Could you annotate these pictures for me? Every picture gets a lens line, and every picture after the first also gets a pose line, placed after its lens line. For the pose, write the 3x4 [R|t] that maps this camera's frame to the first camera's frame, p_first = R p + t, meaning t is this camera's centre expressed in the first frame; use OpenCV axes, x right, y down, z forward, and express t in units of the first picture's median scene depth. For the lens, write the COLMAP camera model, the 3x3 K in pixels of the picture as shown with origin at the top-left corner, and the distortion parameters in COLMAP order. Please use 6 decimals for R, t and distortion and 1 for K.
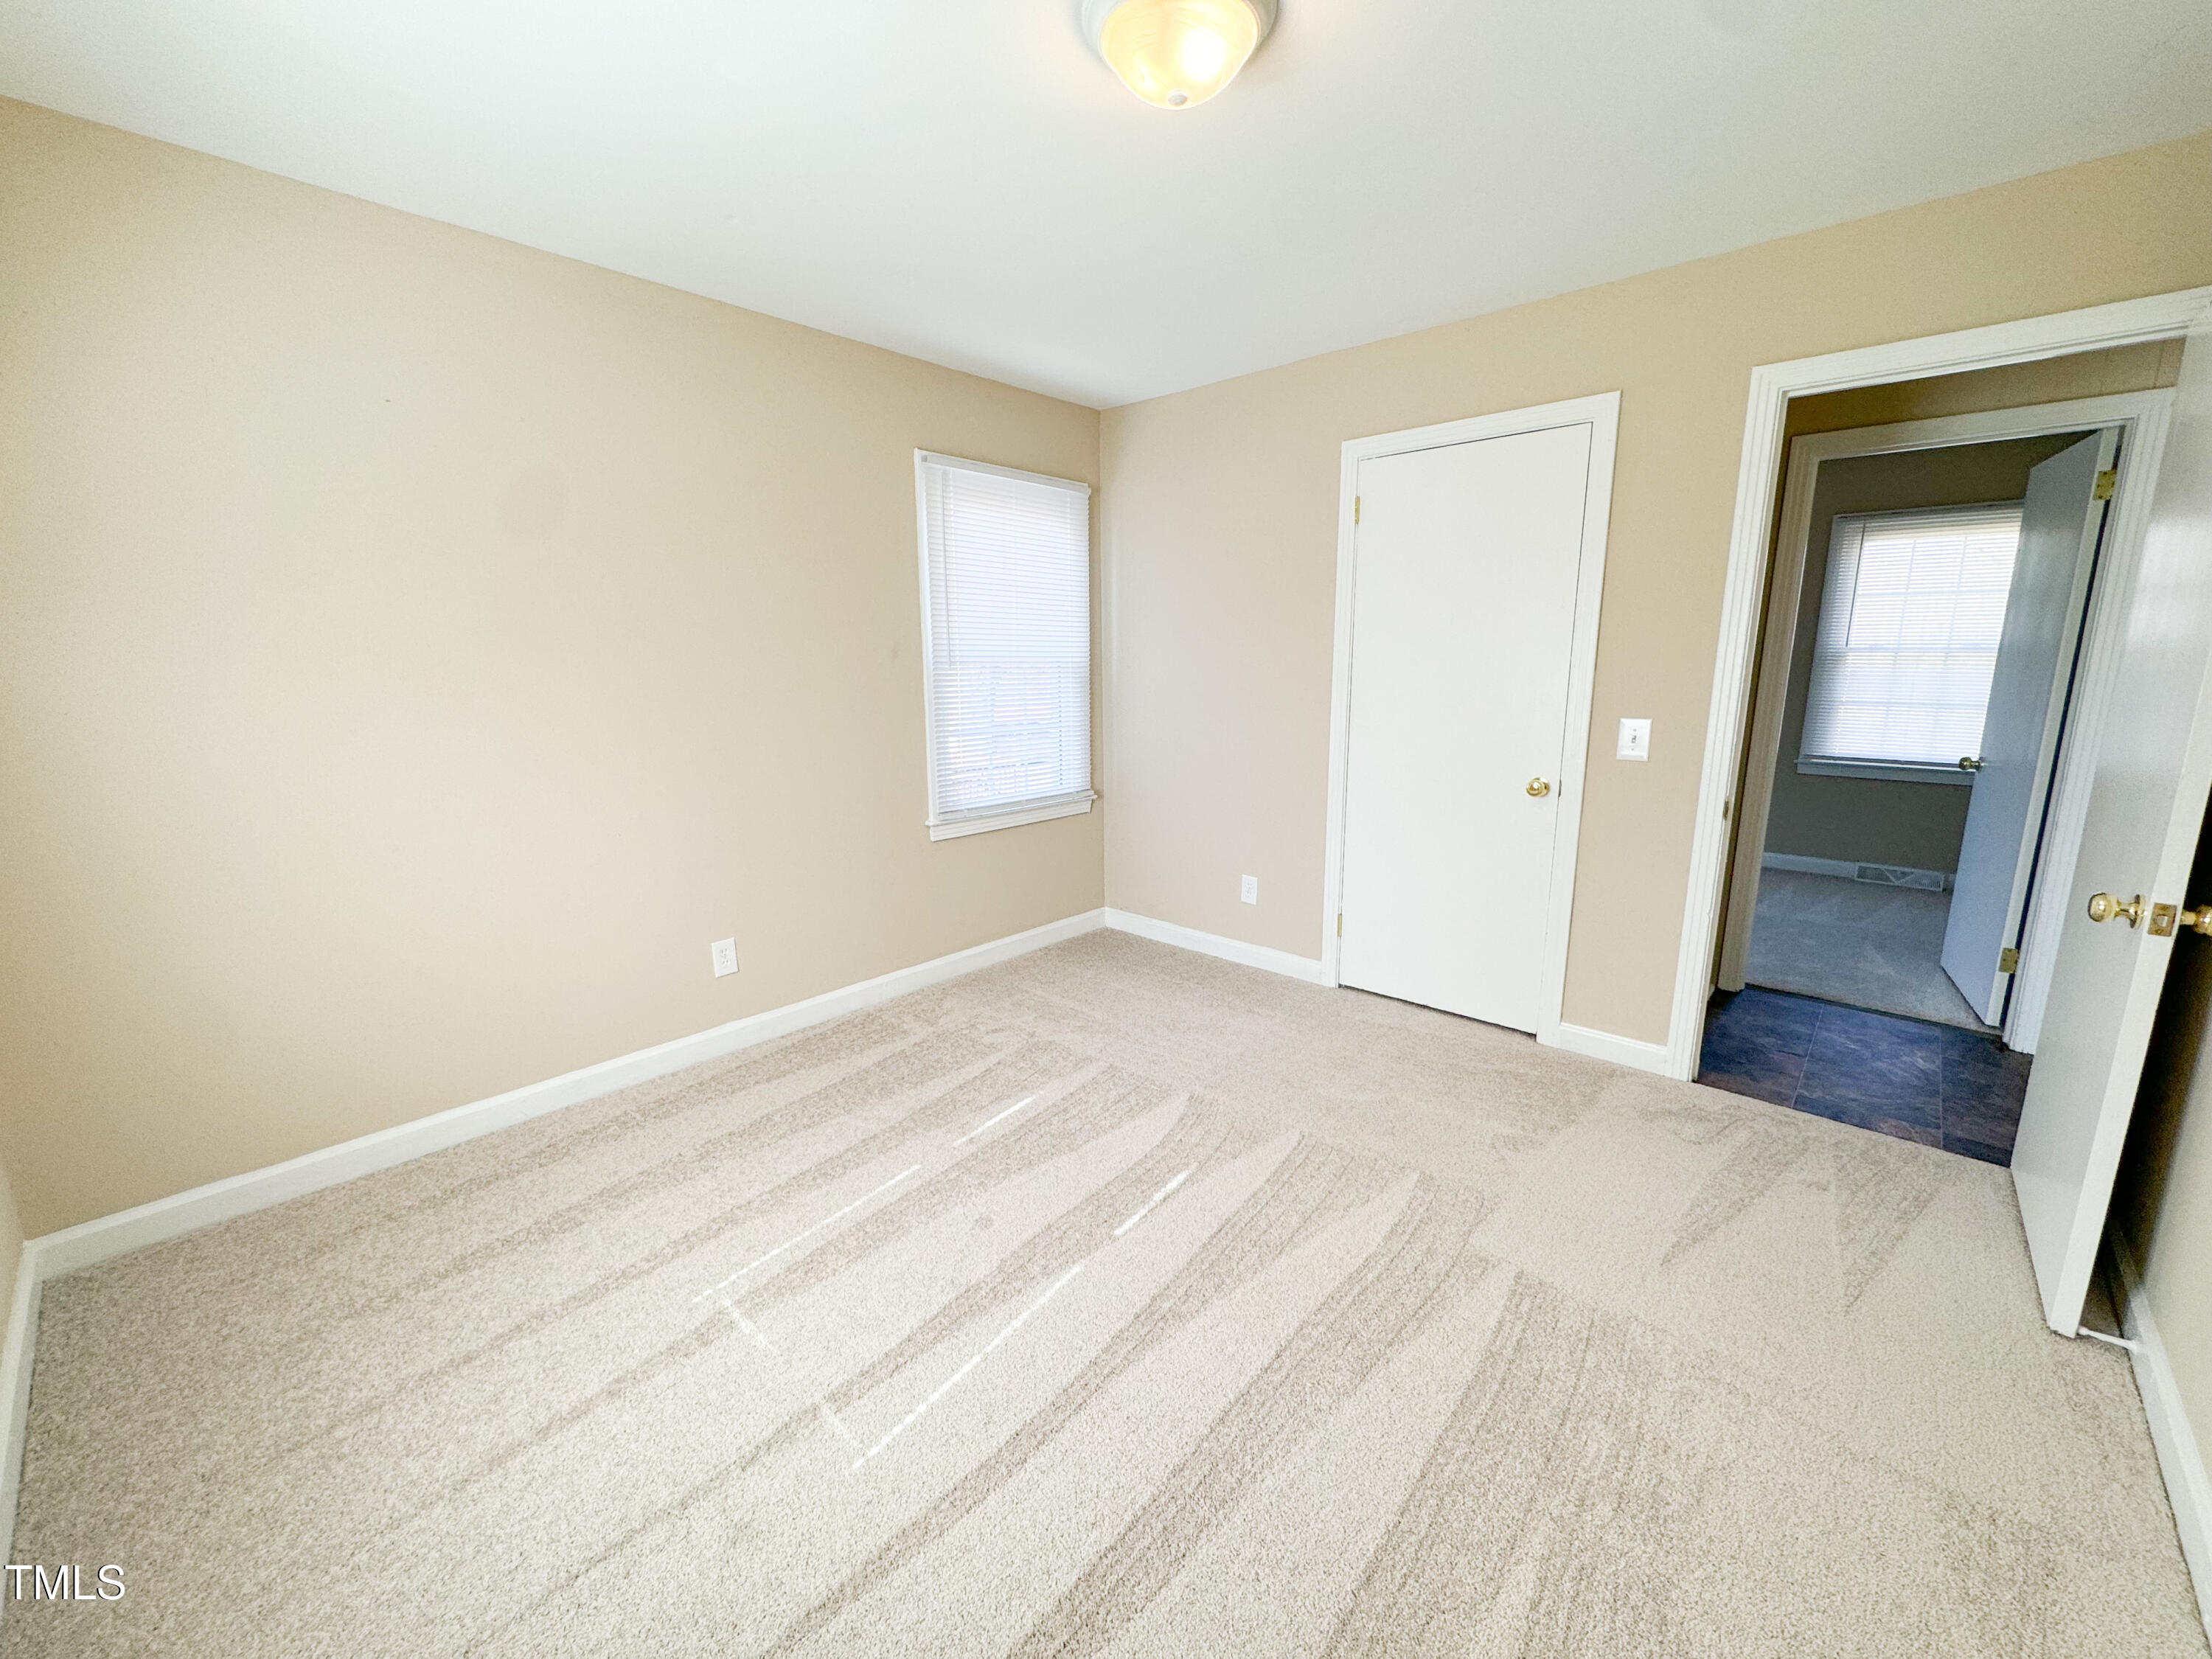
lens RADIAL K [[883.0, 0, 1103.7], [0, 883.0, 831.4], [0, 0, 1]] dist [-0.005303, 0.000688]
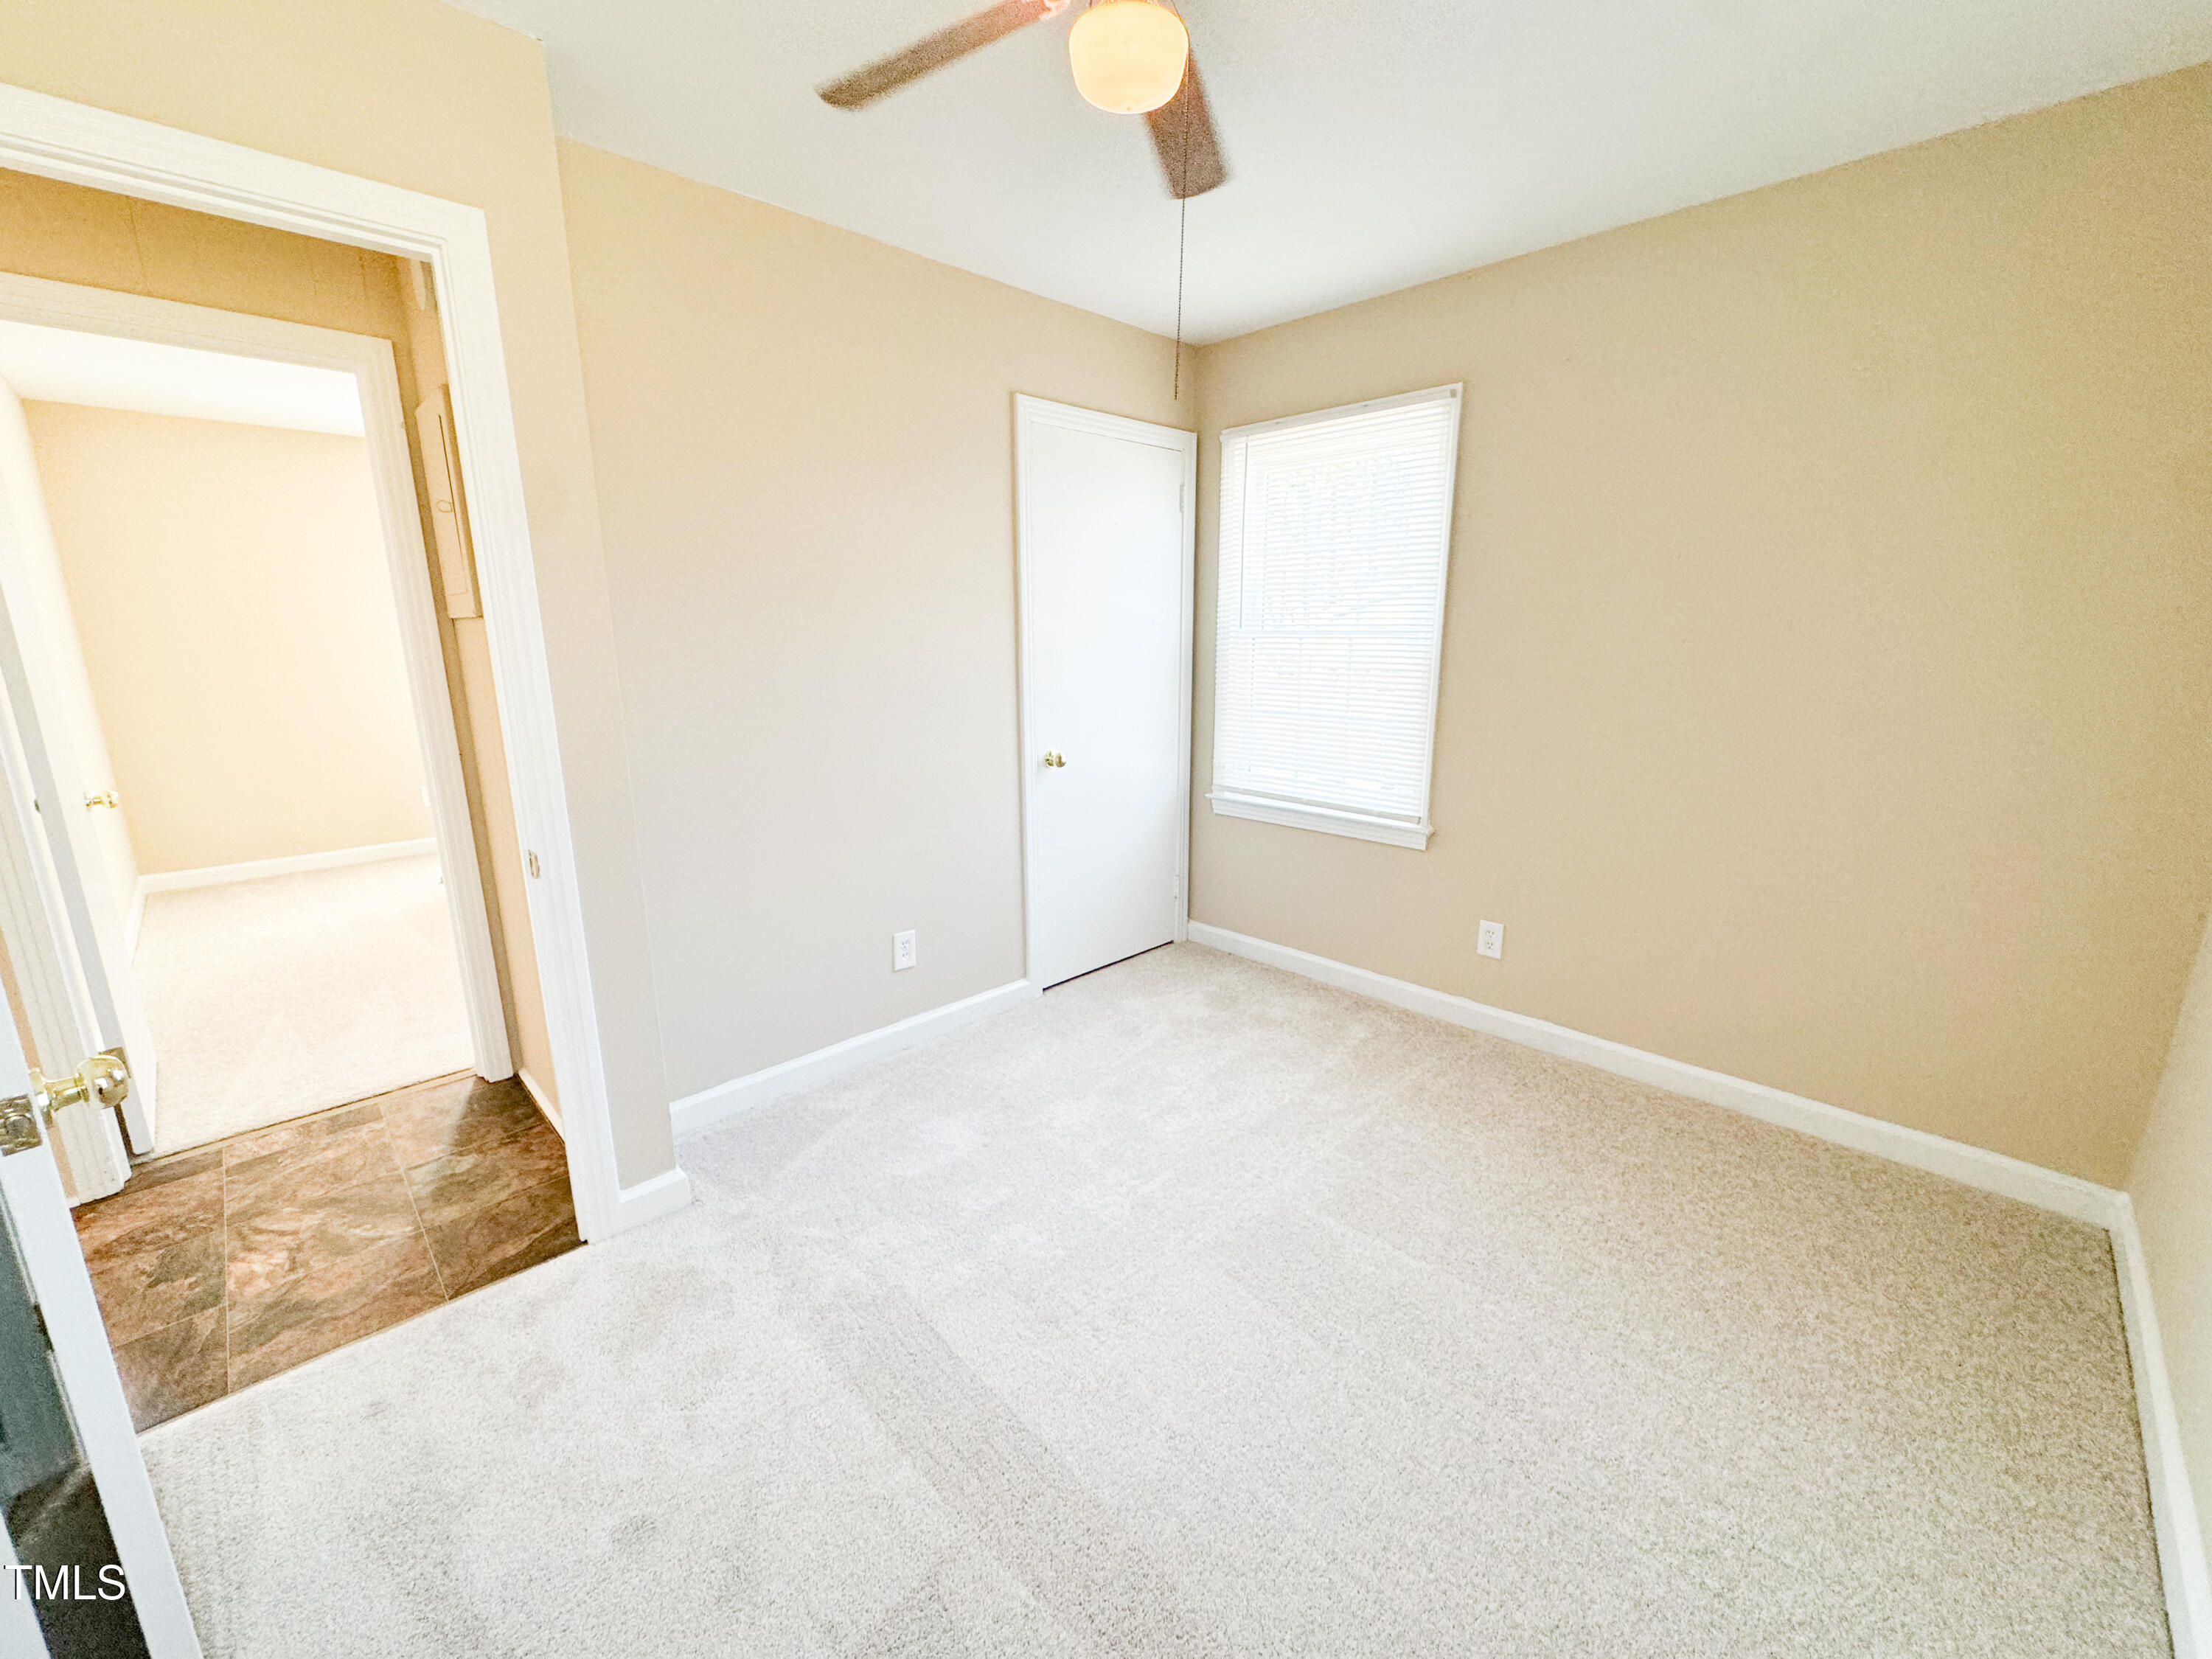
lens RADIAL K [[883.0, 0, 1103.7], [0, 883.0, 831.4], [0, 0, 1]] dist [-0.005303, 0.000688]
pose [[-0.031815, 0.227531, -0.973251, 0.515047], [-0.196863, 0.953243, 0.229289, -0.112888], [0.979915, 0.198892, 0.014465, 0.539435]]
